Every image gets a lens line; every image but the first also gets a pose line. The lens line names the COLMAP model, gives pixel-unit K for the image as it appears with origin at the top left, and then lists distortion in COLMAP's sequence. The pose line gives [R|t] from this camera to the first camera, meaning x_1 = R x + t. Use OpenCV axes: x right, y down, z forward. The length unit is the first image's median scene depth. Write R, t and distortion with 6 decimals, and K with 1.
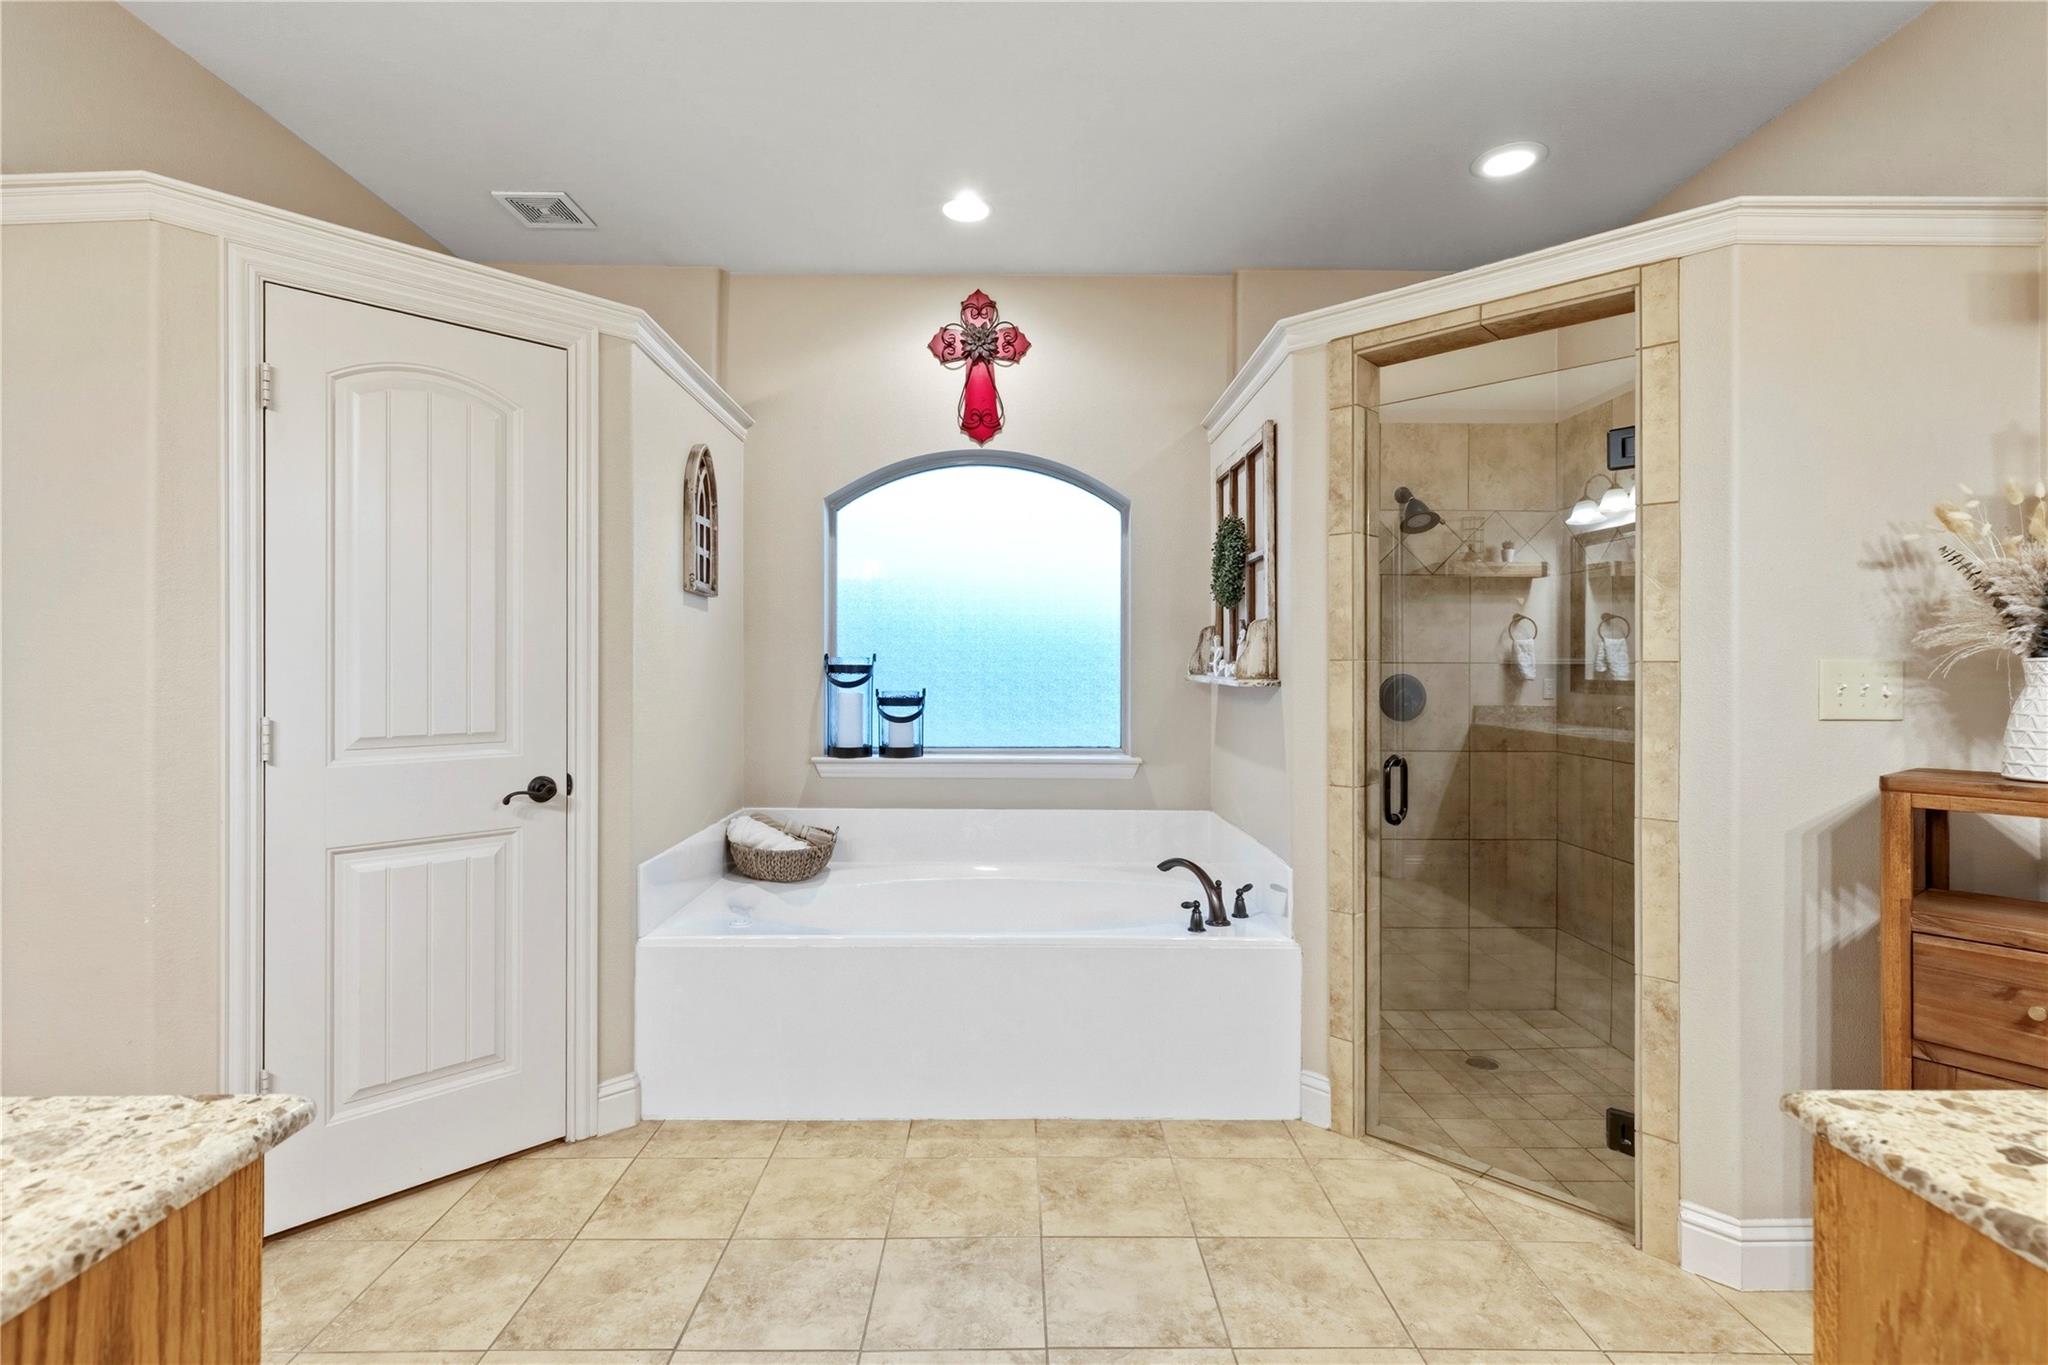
lens RADIAL K [[942.4, 0, 1023.8], [0, 942.4, 669.9], [0, 0, 1]] dist [0.003898, 0.000188]
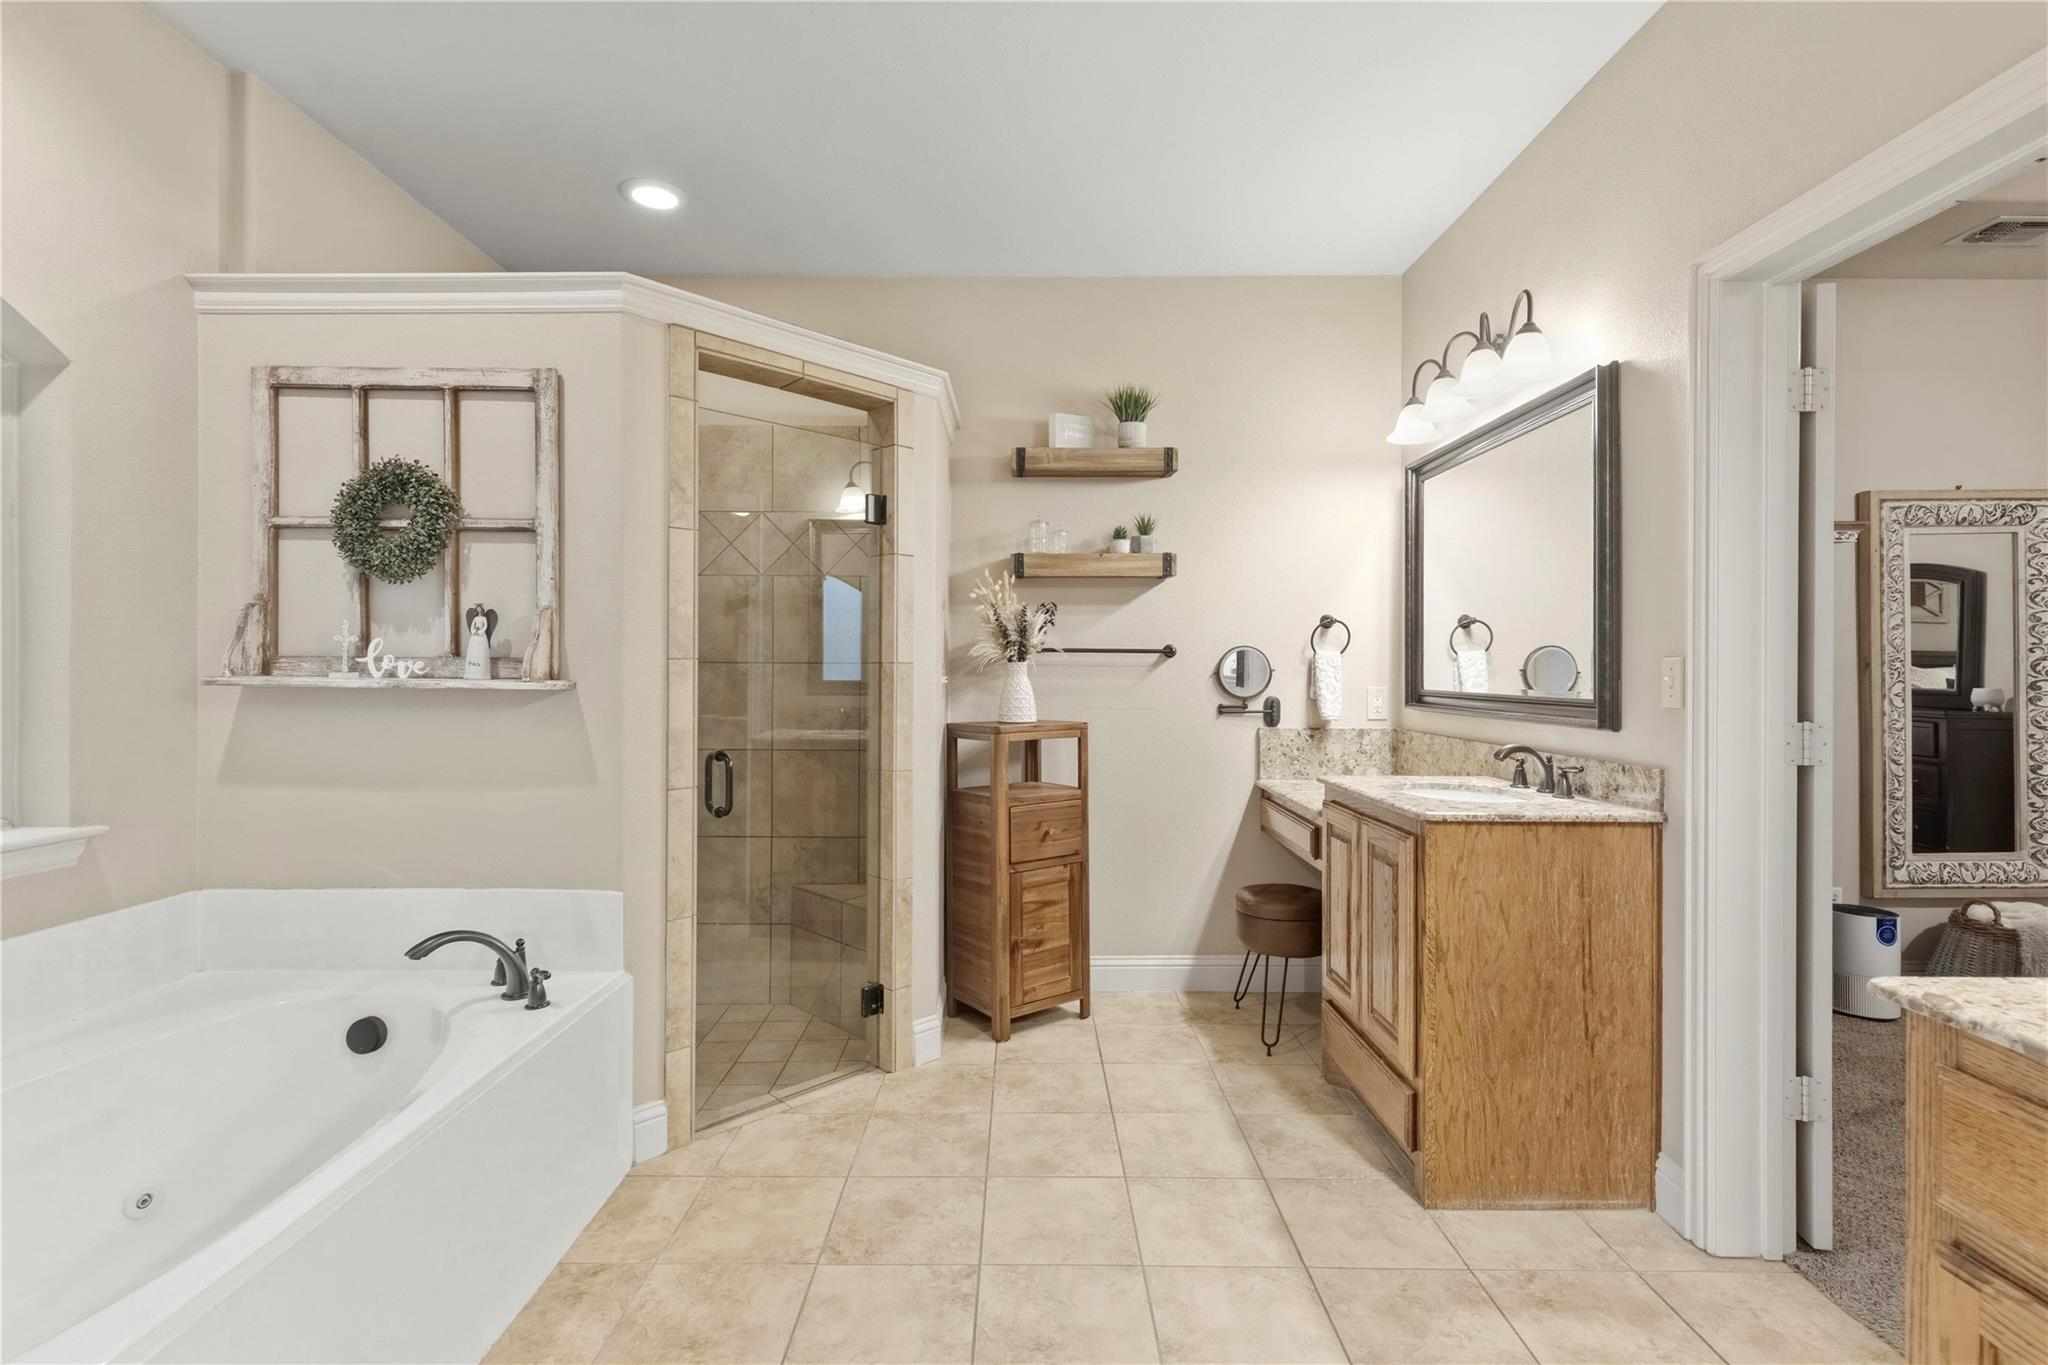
lens RADIAL K [[929.7, 0, 1021.8], [0, 929.7, 665.7], [0, 0, 1]] dist [0.003971, -0.001898]
pose [[0.026726, -0.002430, 0.999640, -0.629263], [-0.000368, 0.999997, 0.002441, -0.005590], [-0.999643, -0.000433, 0.026725, 0.642979]]
